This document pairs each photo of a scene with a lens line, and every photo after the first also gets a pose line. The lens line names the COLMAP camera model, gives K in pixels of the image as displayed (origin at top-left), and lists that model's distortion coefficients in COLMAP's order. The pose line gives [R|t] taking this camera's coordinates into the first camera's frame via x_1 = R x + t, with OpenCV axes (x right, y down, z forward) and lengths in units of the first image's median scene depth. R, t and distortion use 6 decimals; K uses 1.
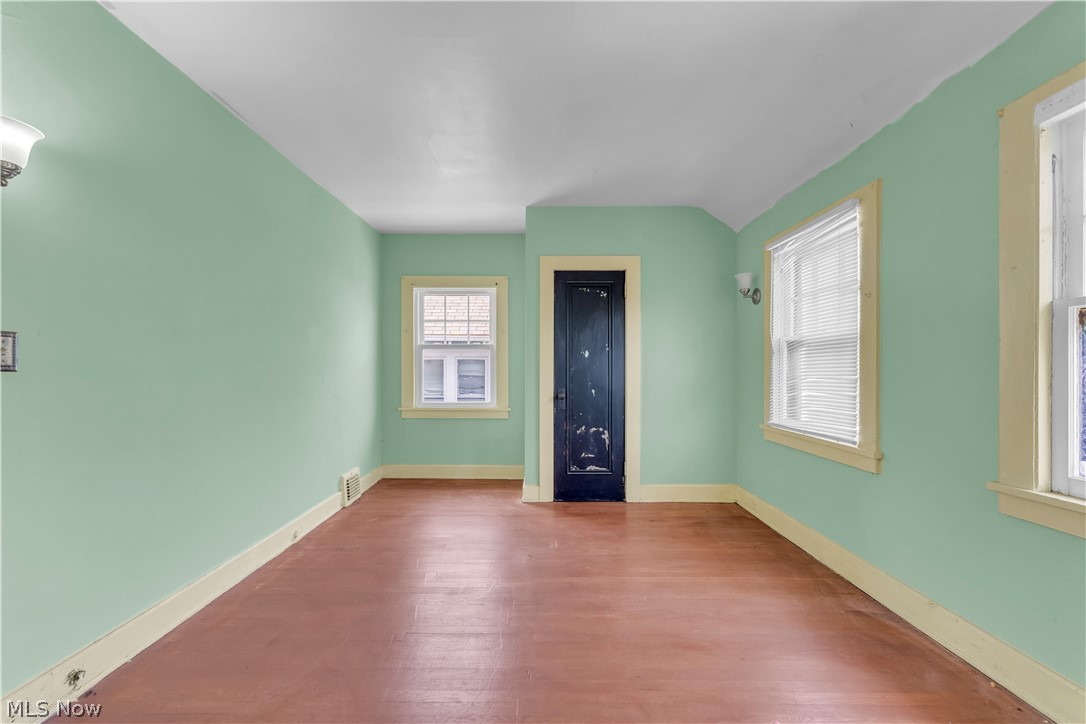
lens RADIAL K [[440.5, 0, 544.7], [0, 440.5, 367.1], [0, 0, 1]] dist [0.000525, -0.000663]
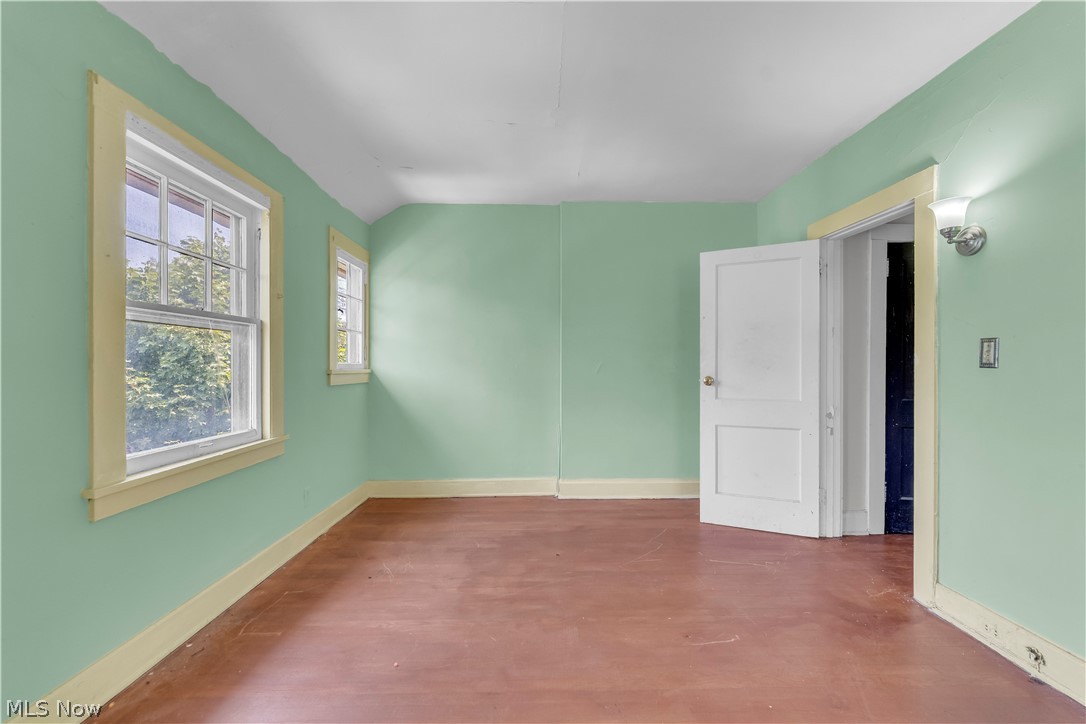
lens RADIAL K [[440.5, 0, 542.4], [0, 440.5, 362.9], [0, 0, 1]] dist [0.000525, -0.000663]
pose [[-0.999724, -0.005623, -0.022823, 0.153817], [-0.005510, 0.999972, -0.004999, 0.008349], [0.022851, -0.004872, -0.999727, 2.049707]]
